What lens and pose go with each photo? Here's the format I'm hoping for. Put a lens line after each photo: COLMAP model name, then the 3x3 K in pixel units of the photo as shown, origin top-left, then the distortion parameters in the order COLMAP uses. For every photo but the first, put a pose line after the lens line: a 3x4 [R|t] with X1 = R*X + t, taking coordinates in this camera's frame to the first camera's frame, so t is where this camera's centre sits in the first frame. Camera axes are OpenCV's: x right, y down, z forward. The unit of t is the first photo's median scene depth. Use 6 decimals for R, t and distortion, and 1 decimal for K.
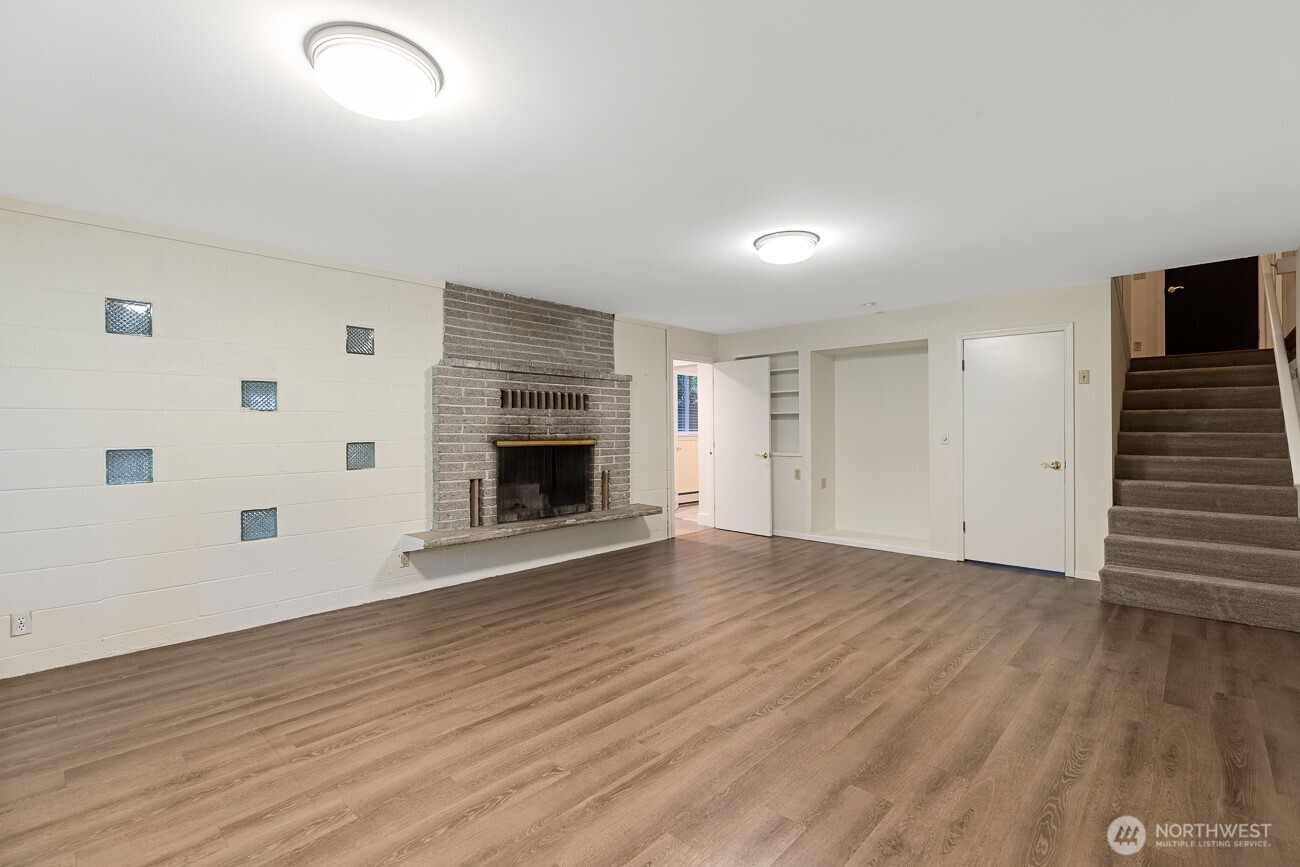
lens RADIAL K [[594.3, 0, 654.4], [0, 594.3, 432.3], [0, 0, 1]] dist [-0.000107, -0.000744]
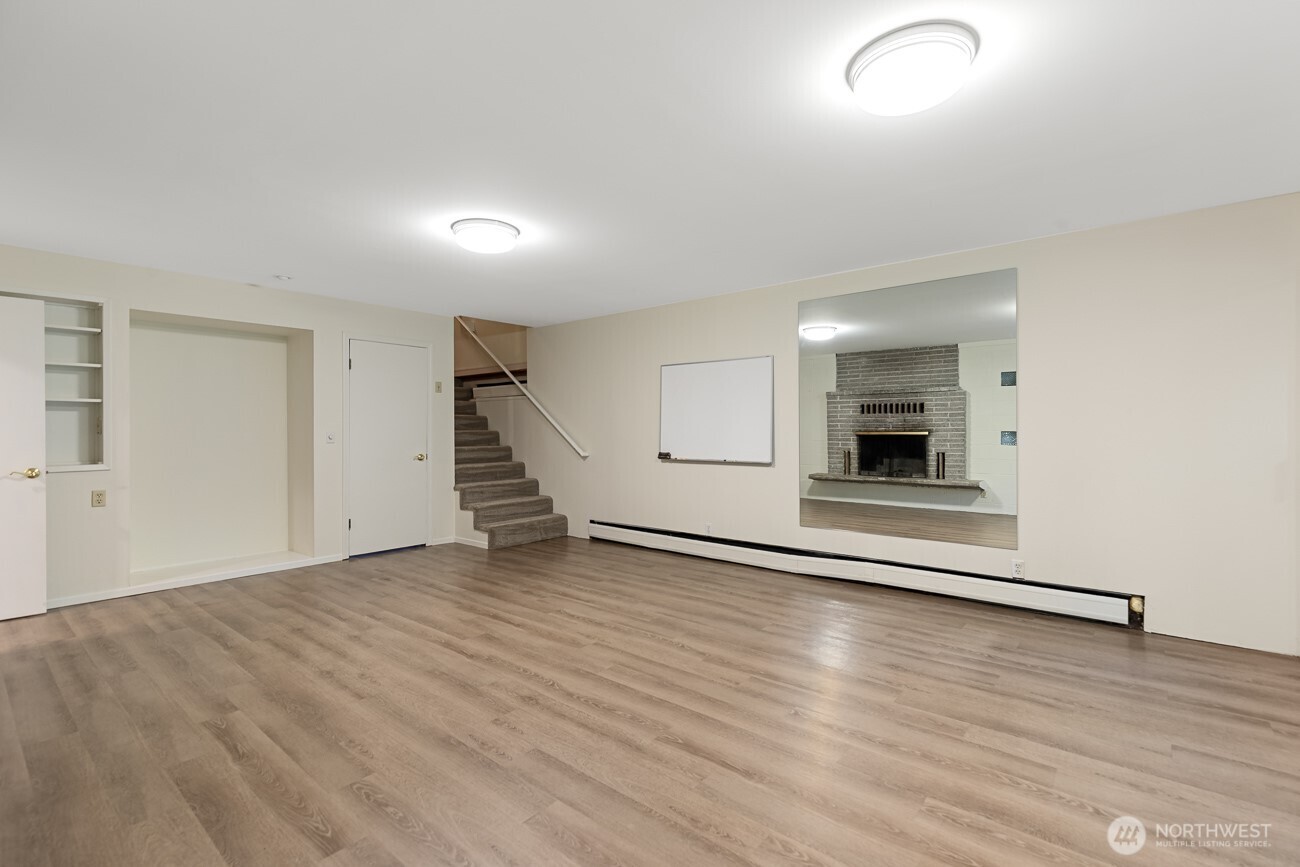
lens RADIAL K [[594.3, 0, 654.2], [0, 594.3, 428.3], [0, 0, 1]] dist [-0.000107, -0.000744]
pose [[-0.059843, 0.002780, 0.998204, -0.918126], [0.011096, 0.999936, -0.002120, 0.003688], [-0.998146, 0.010949, -0.059870, 0.933283]]
